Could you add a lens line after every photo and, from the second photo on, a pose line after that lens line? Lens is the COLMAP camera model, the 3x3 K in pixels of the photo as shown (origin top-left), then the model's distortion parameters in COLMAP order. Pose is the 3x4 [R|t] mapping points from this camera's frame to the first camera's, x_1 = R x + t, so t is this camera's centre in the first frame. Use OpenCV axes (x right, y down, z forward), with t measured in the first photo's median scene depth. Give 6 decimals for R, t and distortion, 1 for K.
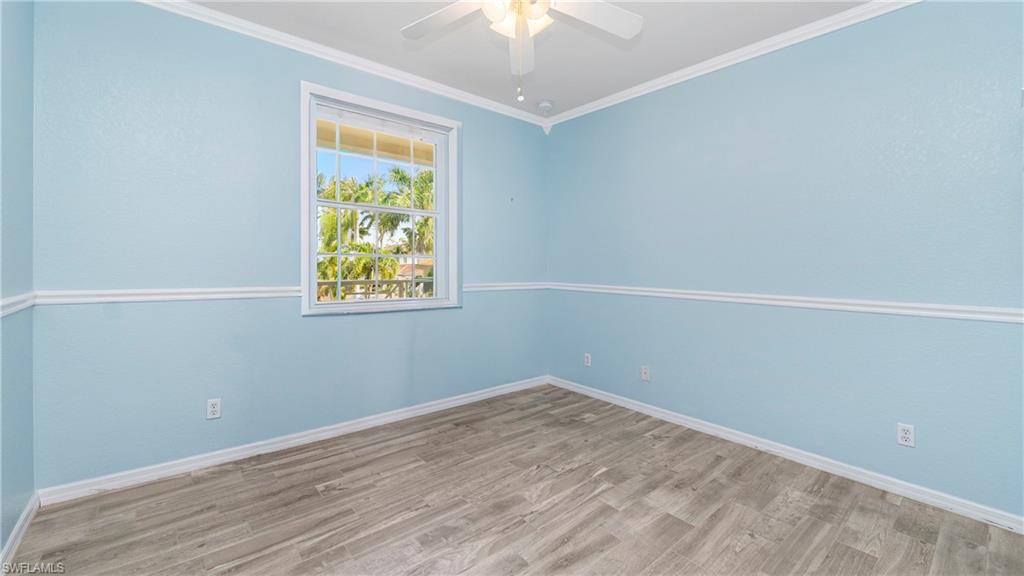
lens RADIAL K [[420.4, 0, 511.7], [0, 420.4, 284.3], [0, 0, 1]] dist [0.002470, 0.000479]
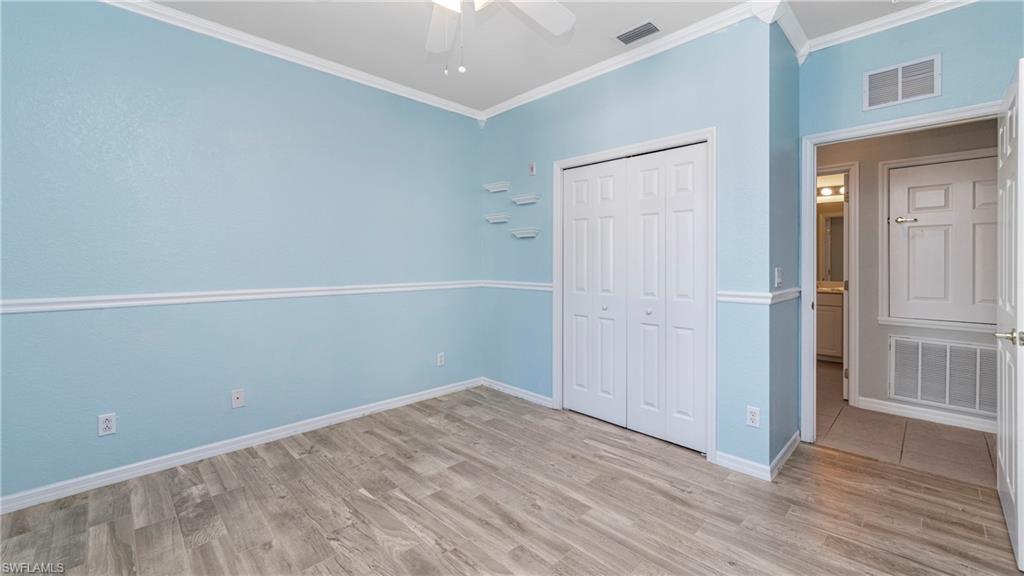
lens RADIAL K [[420.4, 0, 503.5], [0, 420.4, 264.8], [0, 0, 1]] dist [0.002470, 0.000479]
pose [[-0.074215, -0.017433, 0.997090, -0.705017], [0.045689, 0.998738, 0.020862, -0.047386], [-0.996195, 0.047104, -0.073325, 0.761434]]
